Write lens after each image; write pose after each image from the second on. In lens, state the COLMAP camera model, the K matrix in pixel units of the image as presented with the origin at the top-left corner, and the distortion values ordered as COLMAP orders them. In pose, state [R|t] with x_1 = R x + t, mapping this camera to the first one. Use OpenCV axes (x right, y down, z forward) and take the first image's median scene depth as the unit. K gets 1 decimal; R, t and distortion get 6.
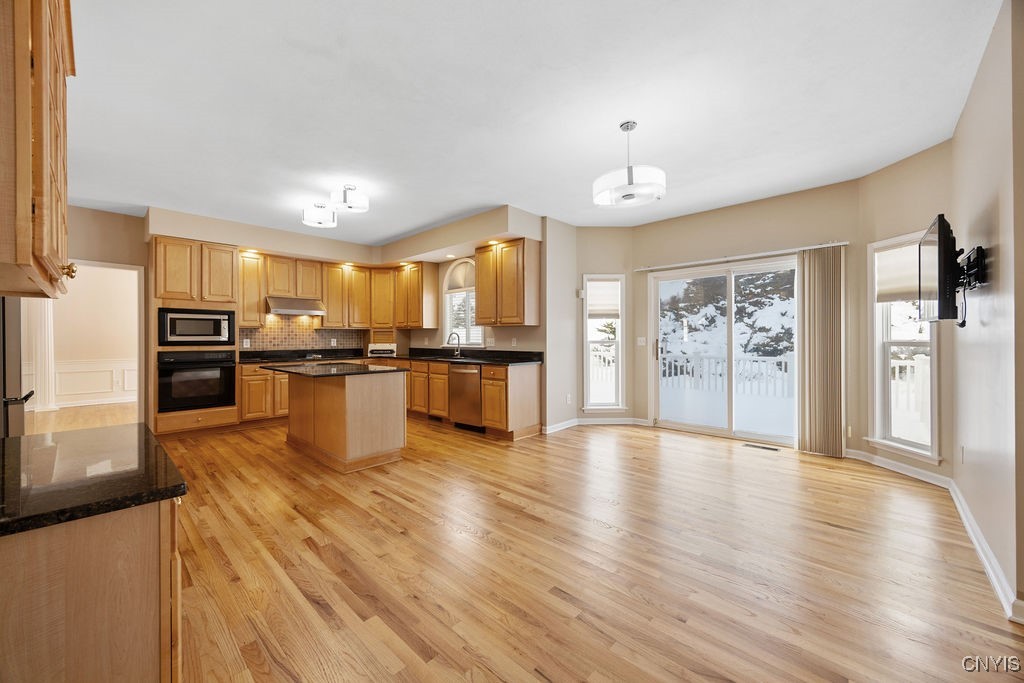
lens RADIAL K [[389.0, 0, 506.7], [0, 389.0, 330.1], [0, 0, 1]] dist [-0.002447, -0.000250]
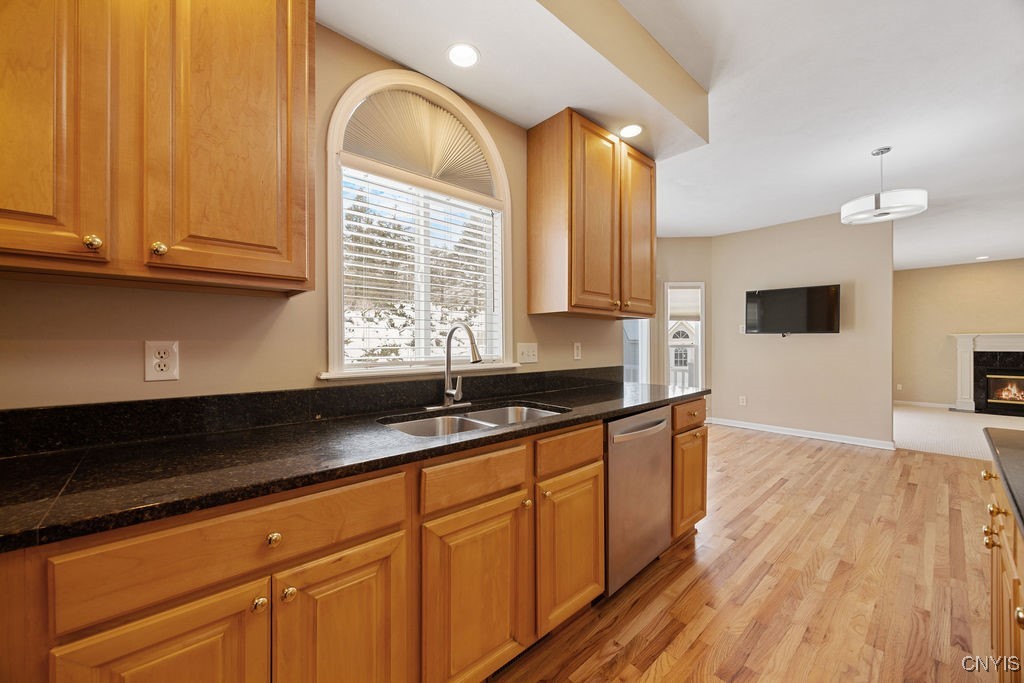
lens RADIAL K [[389.0, 0, 506.7], [0, 389.0, 330.1], [0, 0, 1]] dist [-0.002447, -0.000250]
pose [[0.083870, 0.028821, 0.996060, -0.477473], [-0.027086, 0.999278, -0.026634, 0.020276], [-0.996109, -0.024745, 0.084590, 1.049691]]
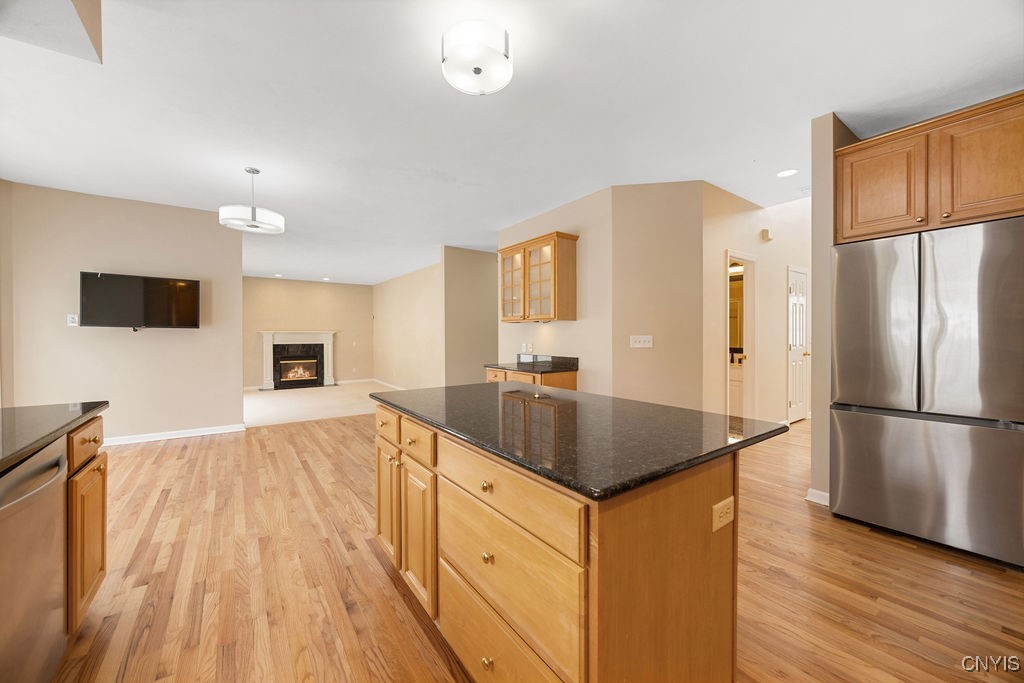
lens RADIAL K [[389.0, 0, 506.7], [0, 389.0, 330.1], [0, 0, 1]] dist [-0.002447, -0.000250]
pose [[-0.981076, 0.002886, 0.193602, -0.398969], [-0.005602, 0.999047, -0.043281, 0.022027], [-0.193542, -0.043547, -0.980125, 1.118635]]
